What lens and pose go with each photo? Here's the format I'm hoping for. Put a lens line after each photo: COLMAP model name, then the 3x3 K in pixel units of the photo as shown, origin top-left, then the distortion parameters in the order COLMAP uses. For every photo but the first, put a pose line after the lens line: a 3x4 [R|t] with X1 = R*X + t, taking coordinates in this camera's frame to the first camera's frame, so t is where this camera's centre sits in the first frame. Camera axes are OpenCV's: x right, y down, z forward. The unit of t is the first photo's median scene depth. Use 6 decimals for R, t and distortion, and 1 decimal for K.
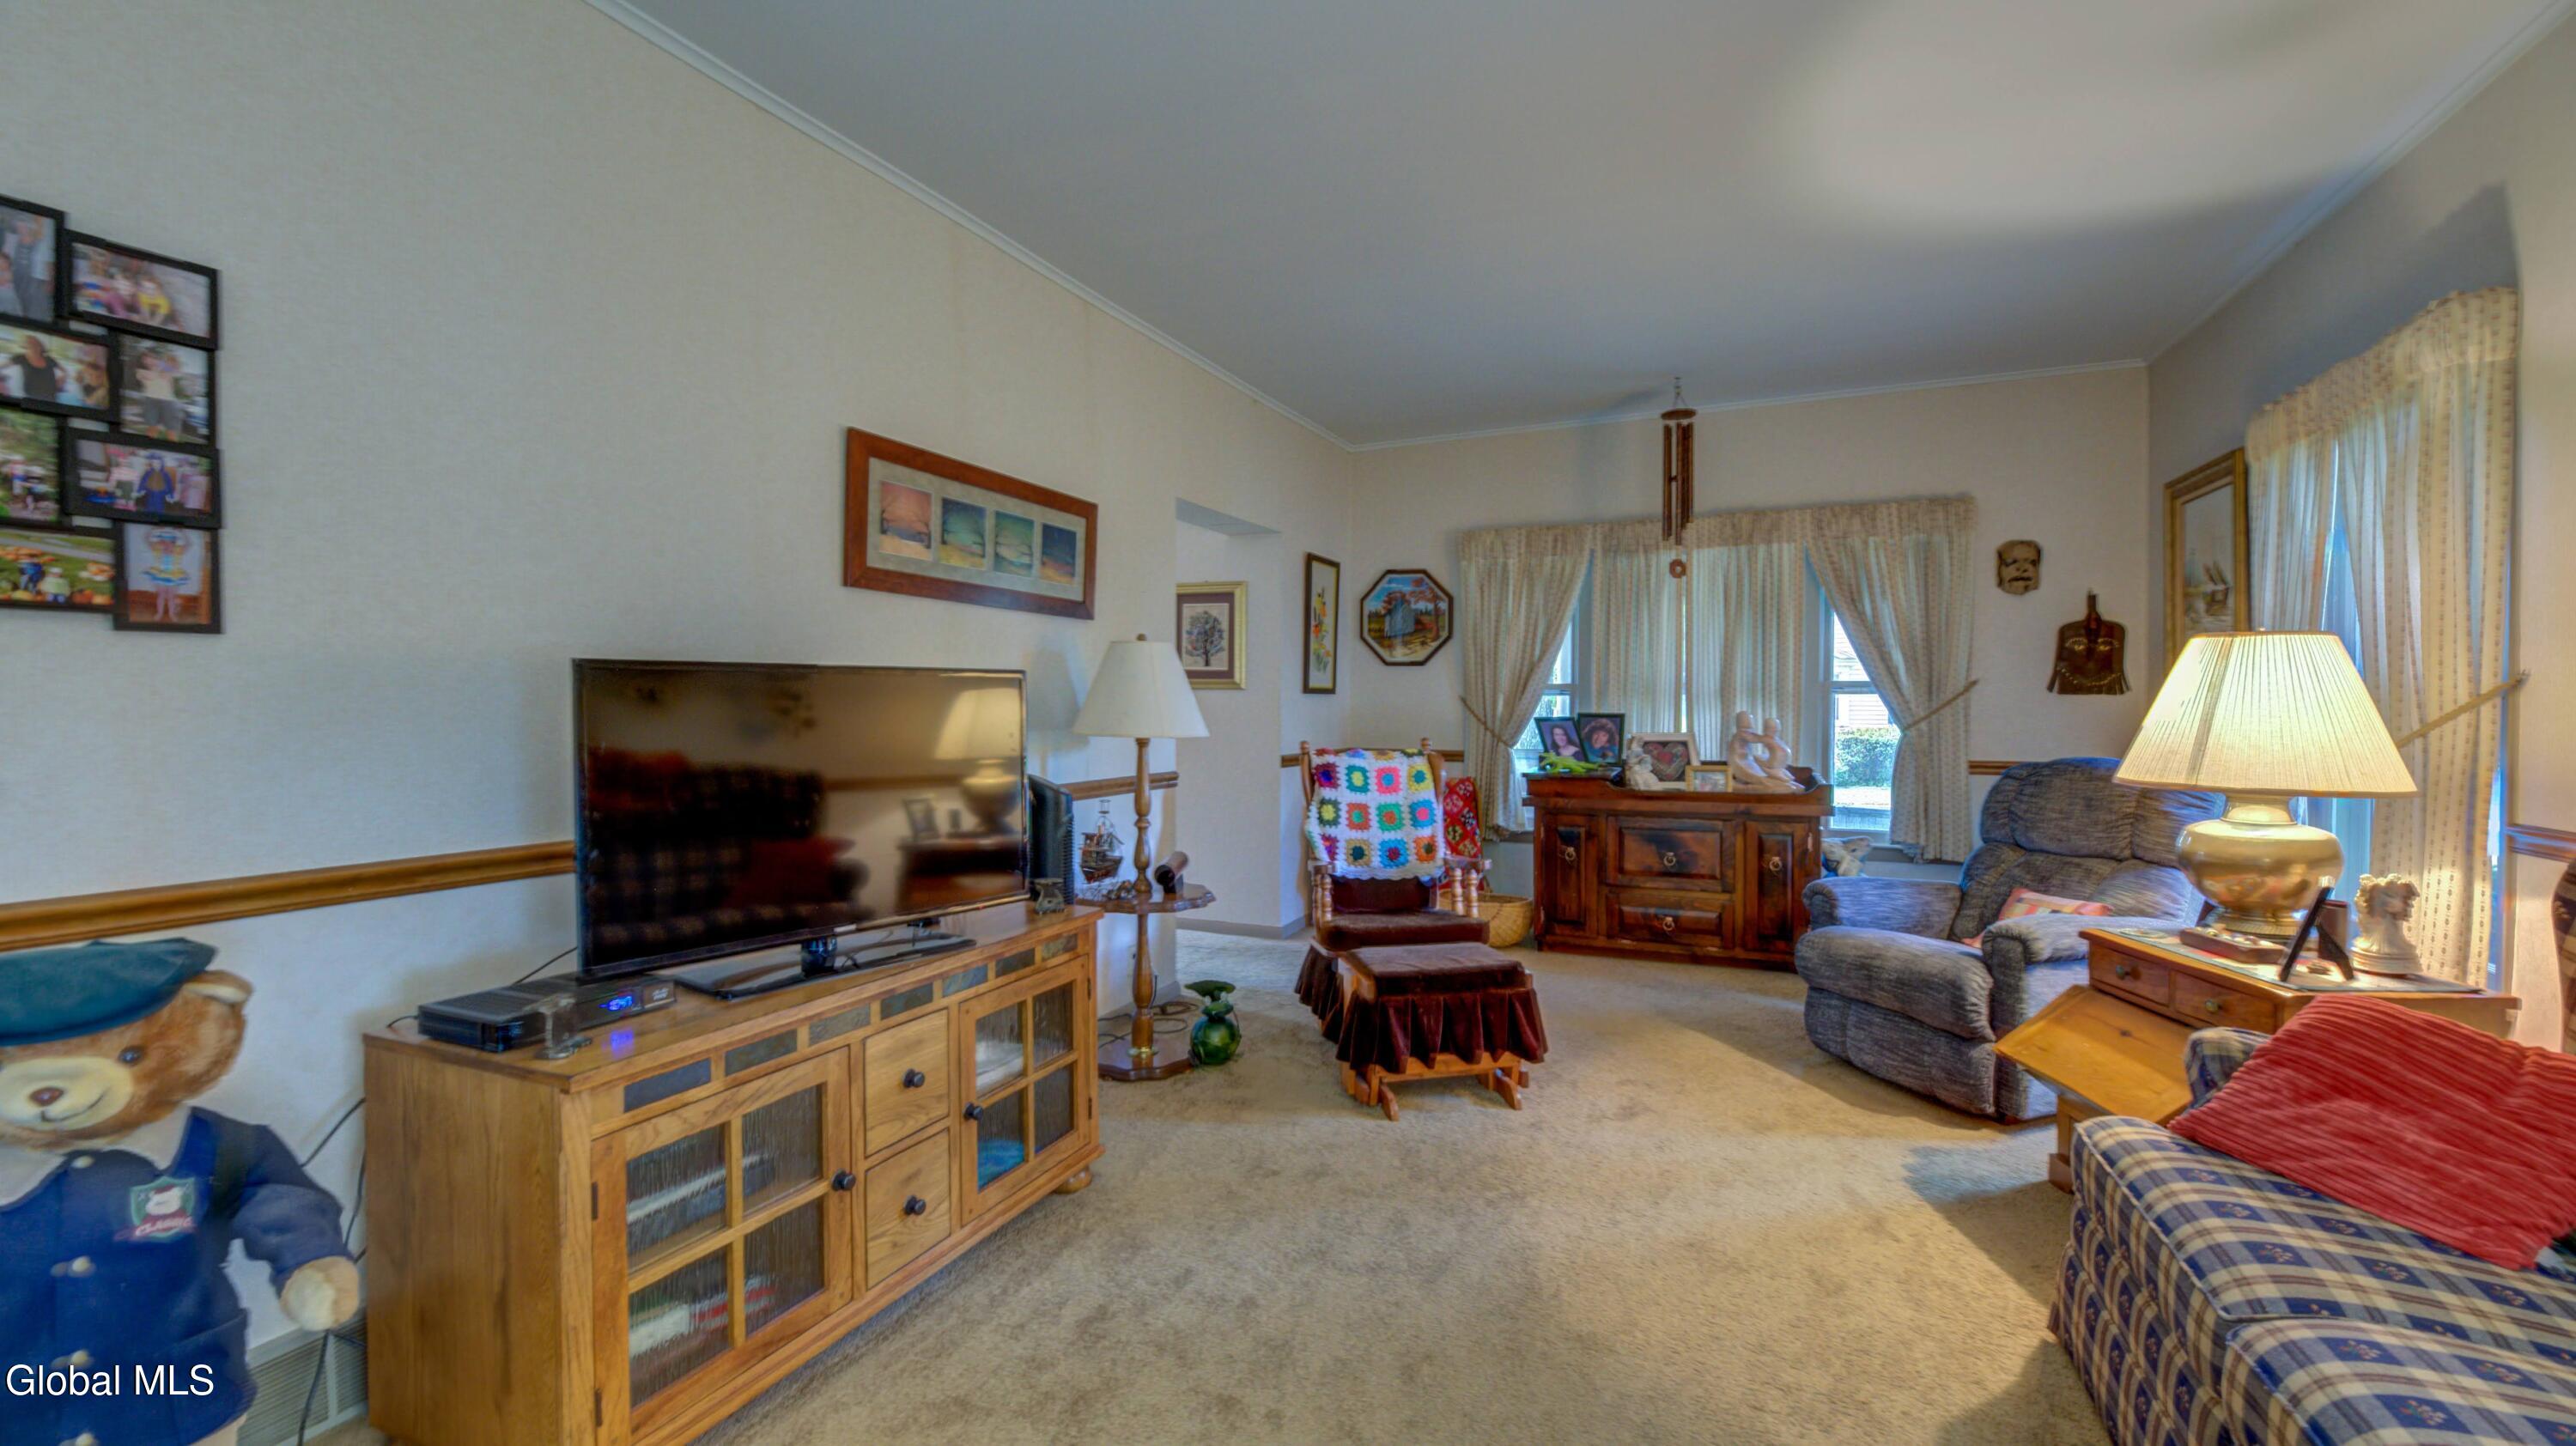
lens RADIAL K [[1044.9, 0, 1286.1], [0, 1044.9, 721.3], [0, 0, 1]] dist [-0.009802, -0.000505]
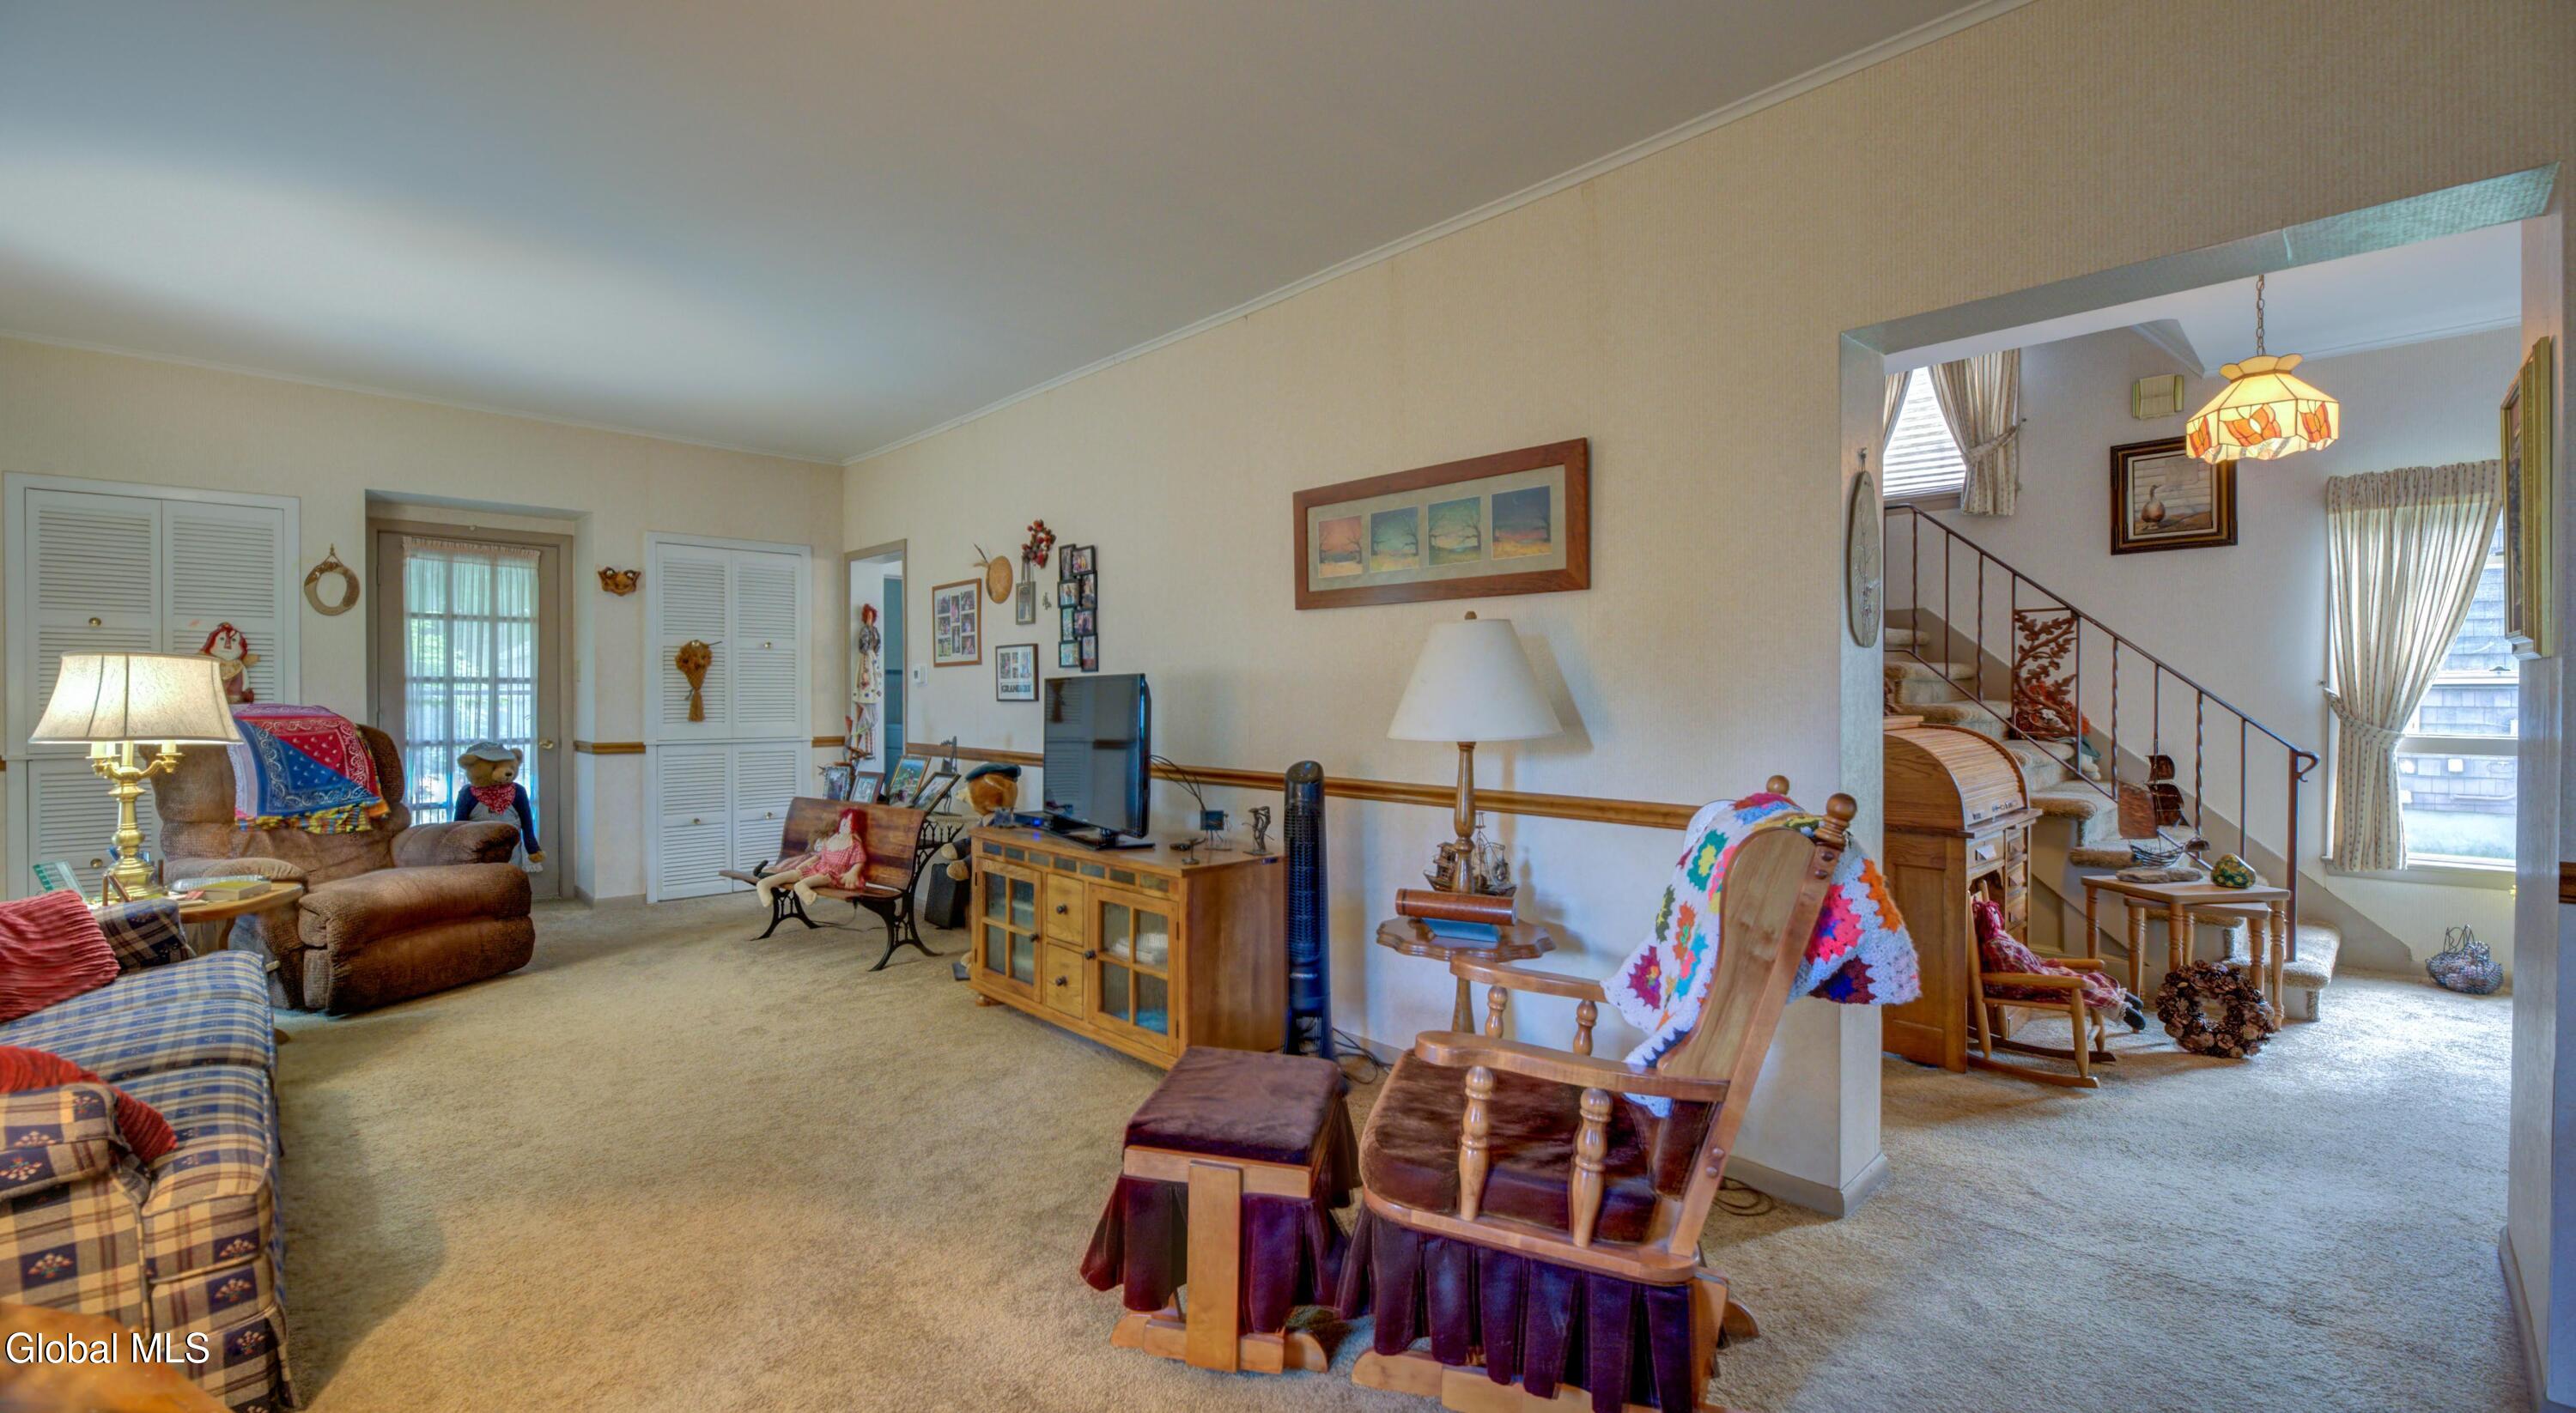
lens RADIAL K [[1098.2, 0, 1285.7], [0, 1098.2, 693.1], [0, 0, 1]] dist [-0.002970, -0.000026]
pose [[-0.389509, 0.005355, -0.921007, 0.835522], [-0.011236, 0.999881, 0.010566, -0.033013], [0.920954, 0.014464, -0.389402, 1.427725]]
